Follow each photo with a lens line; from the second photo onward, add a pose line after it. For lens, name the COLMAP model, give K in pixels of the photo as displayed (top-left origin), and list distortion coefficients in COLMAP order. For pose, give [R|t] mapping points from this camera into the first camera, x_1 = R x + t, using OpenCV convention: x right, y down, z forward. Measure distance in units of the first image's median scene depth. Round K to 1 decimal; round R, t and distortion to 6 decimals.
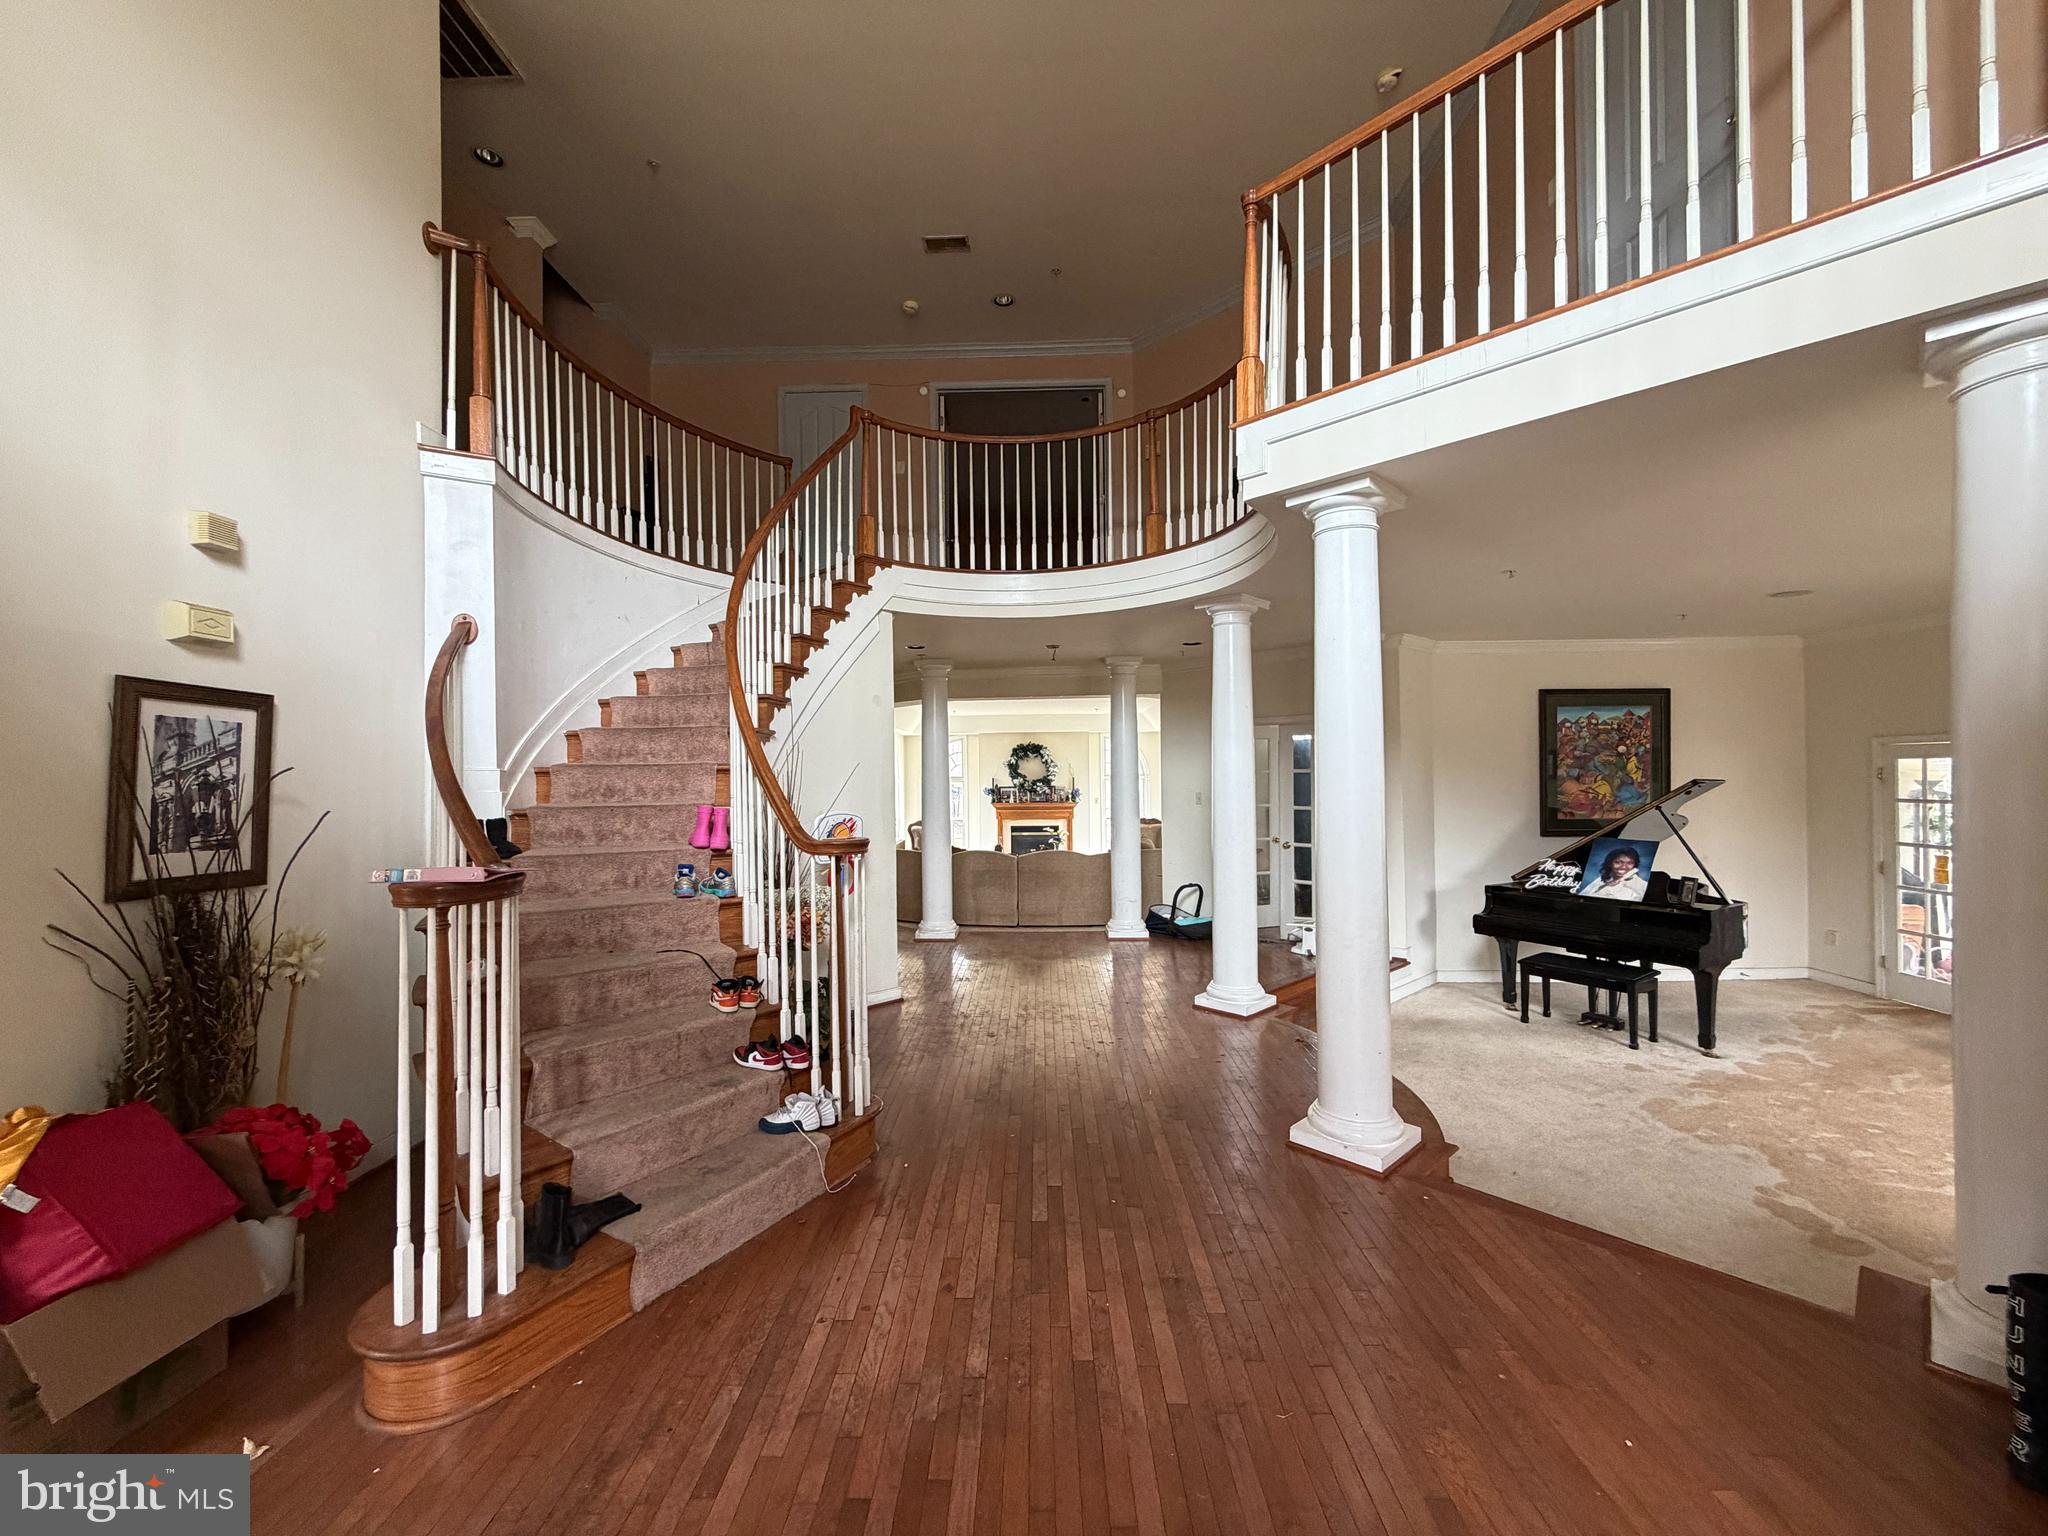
lens RADIAL K [[815.8, 0, 1023.8], [0, 815.8, 775.4], [0, 0, 1]] dist [-0.000207, 0.000006]
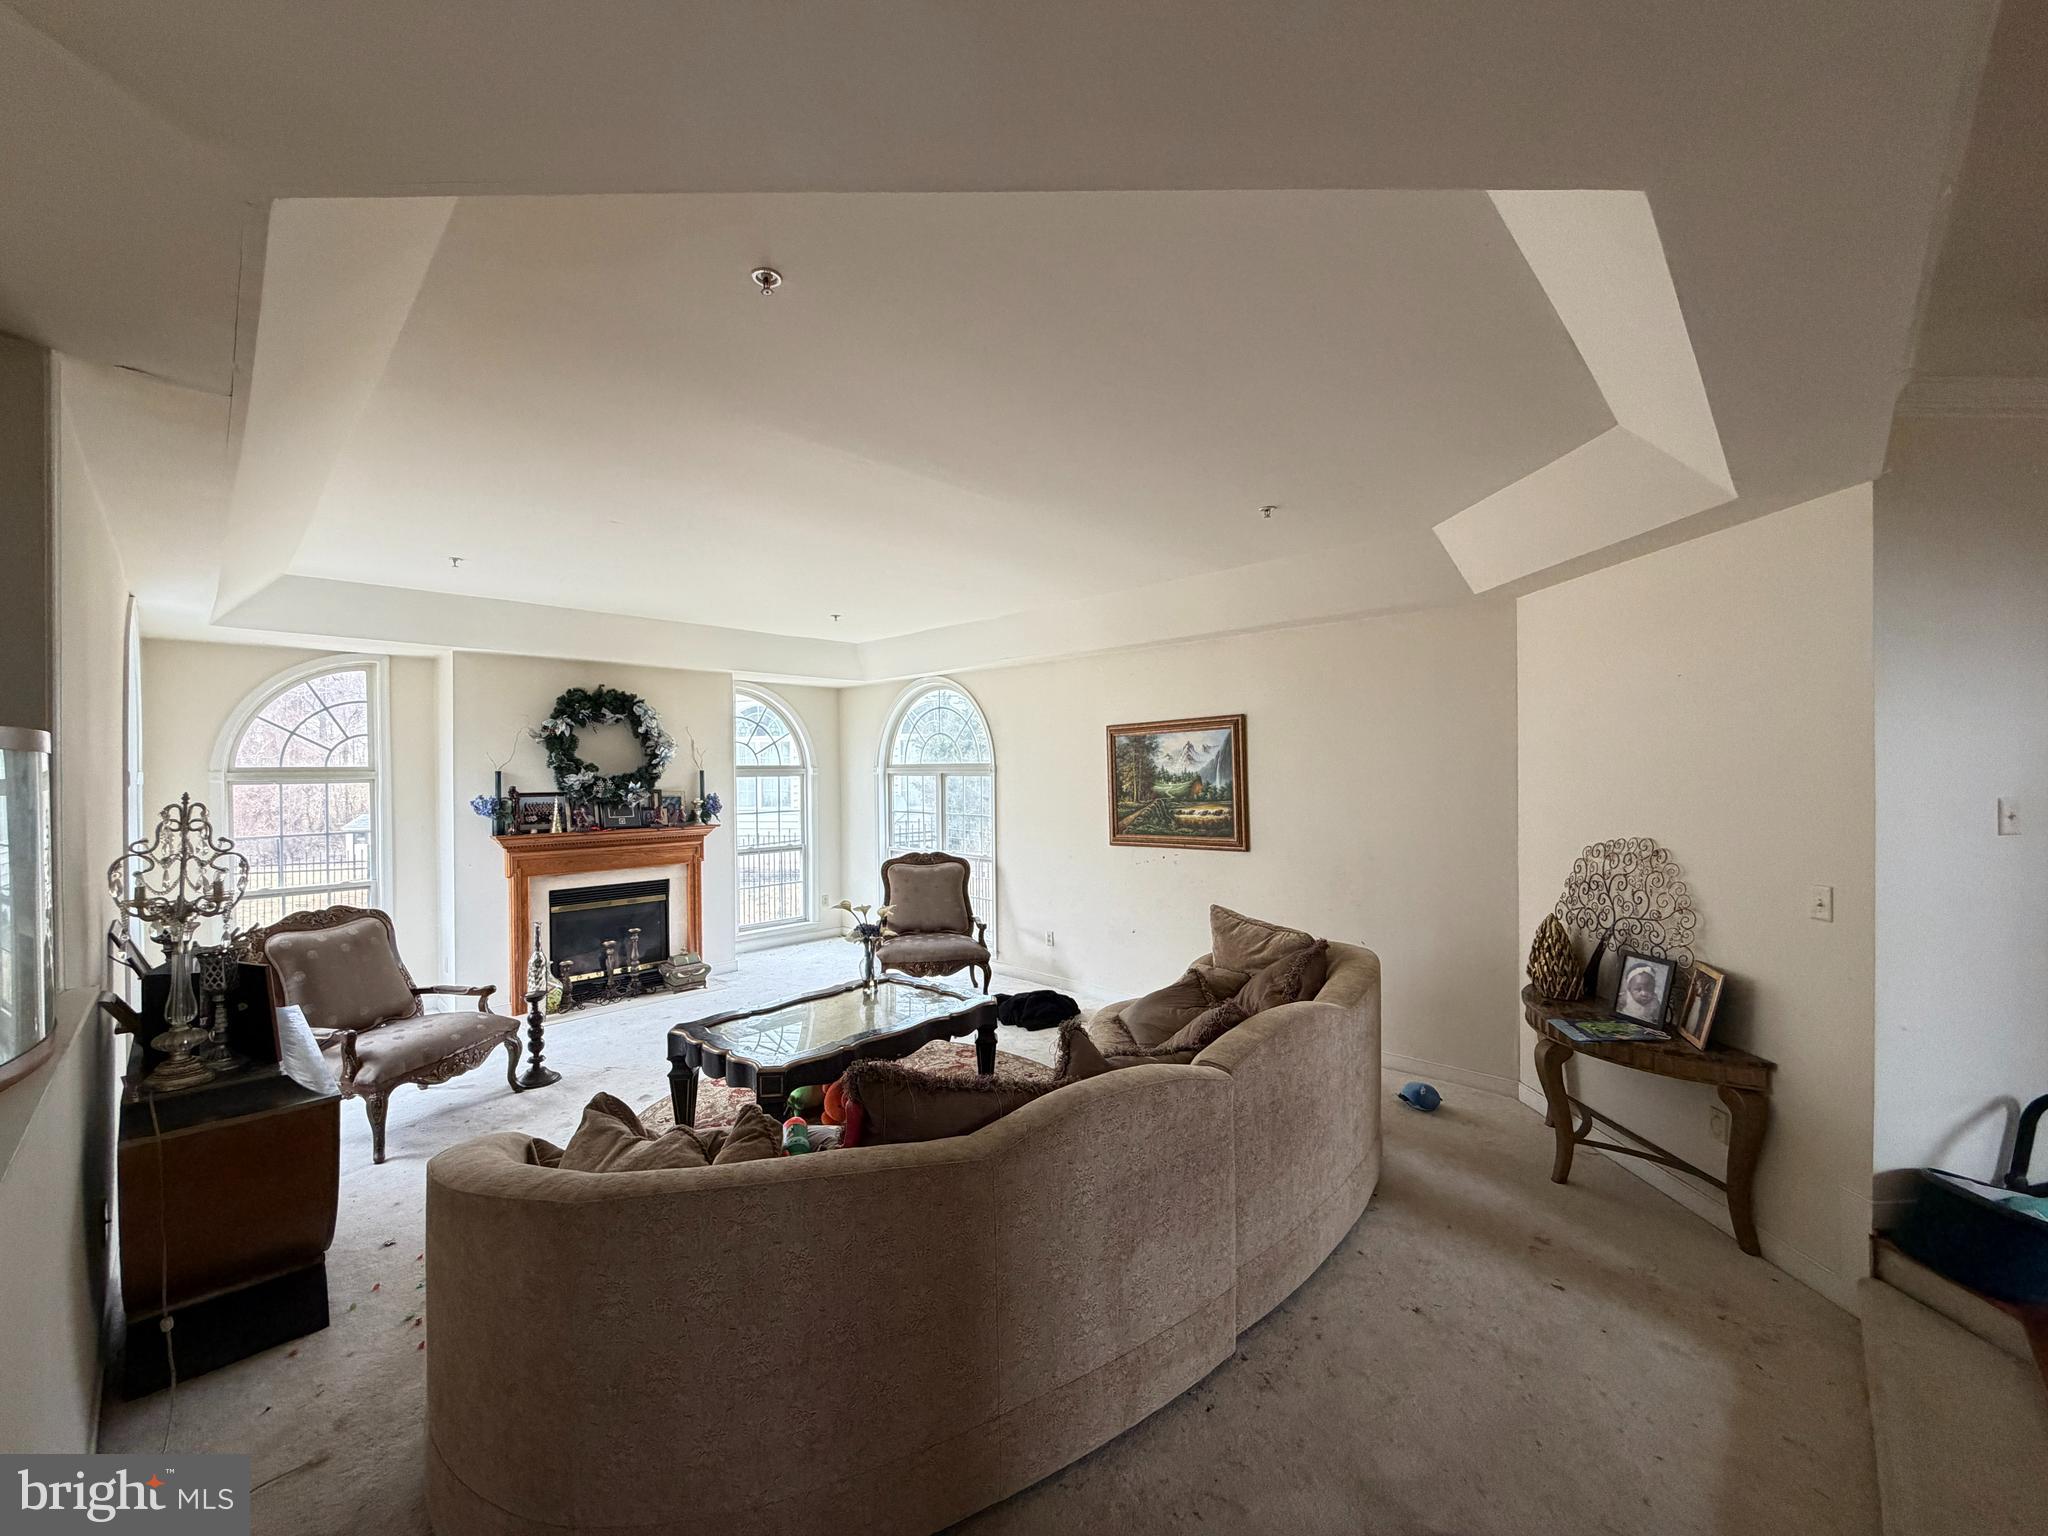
lens RADIAL K [[815.8, 0, 1024.0], [0, 815.8, 772.8], [0, 0, 1]] dist [-0.000207, 0.000006]
pose [[0.684539, -0.000907, 0.728976, -0.148939], [0.006212, 0.999970, -0.004589, 0.006954], [-0.728950, 0.007670, 0.684524, 0.558347]]
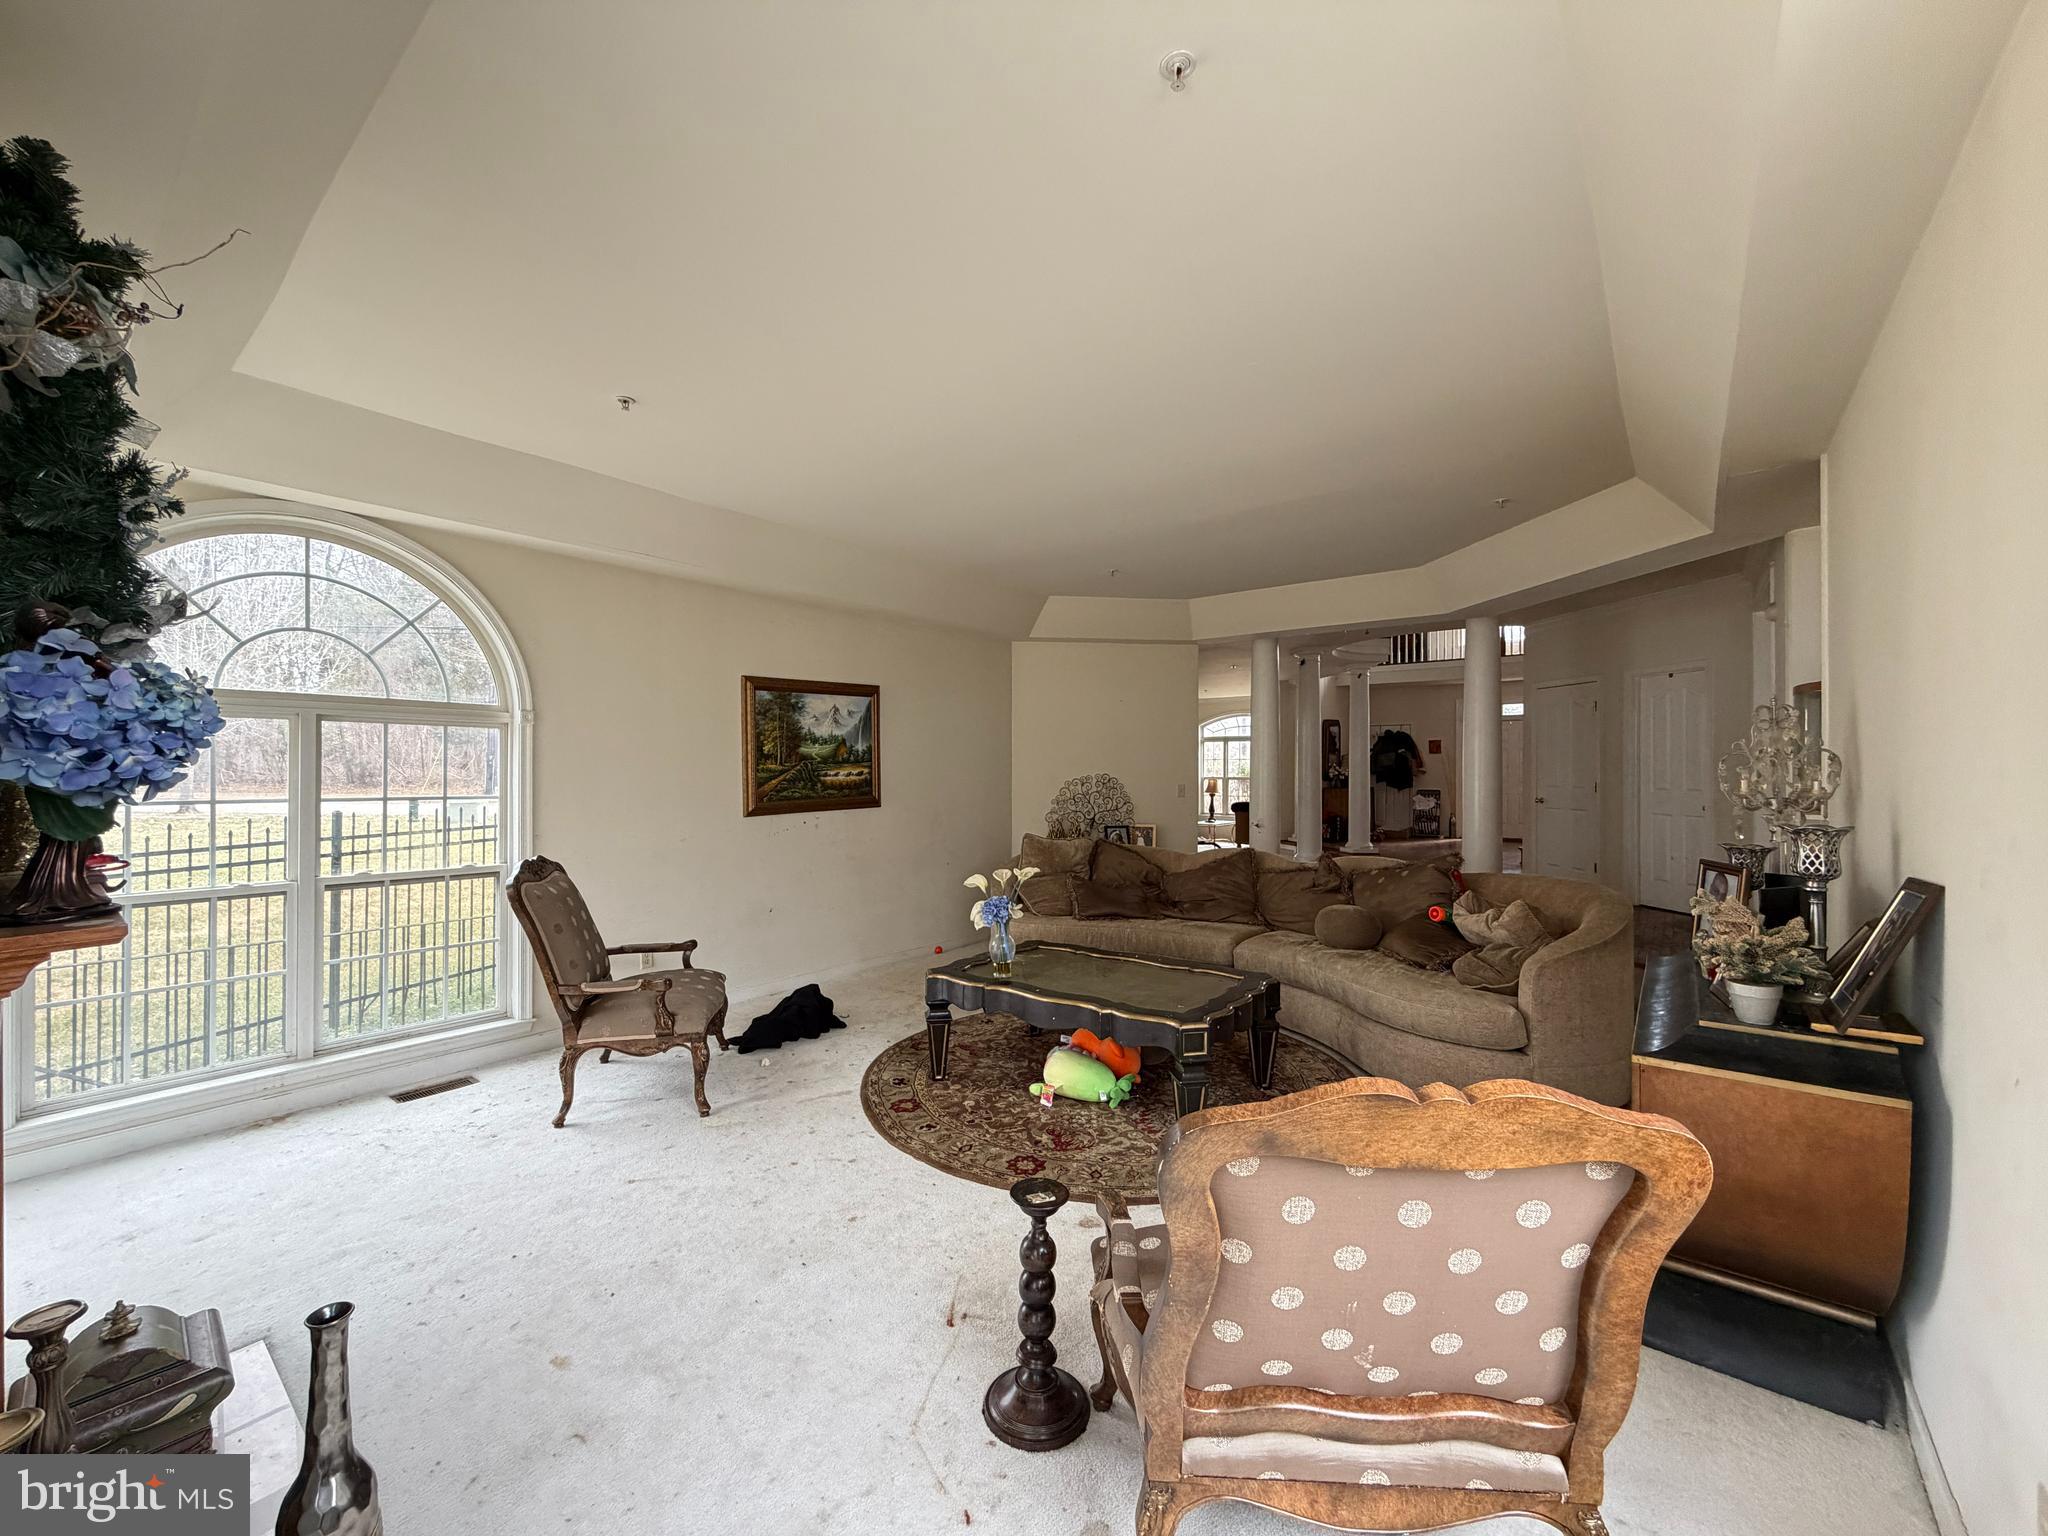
lens RADIAL K [[815.8, 0, 1019.4], [0, 815.8, 765.5], [0, 0, 1]] dist [-0.000207, 0.000006]
pose [[-0.786330, 0.010970, 0.617709, -0.122917], [0.008202, 0.999940, -0.007318, 0.026940], [-0.617752, -0.000688, -0.786373, 1.106779]]
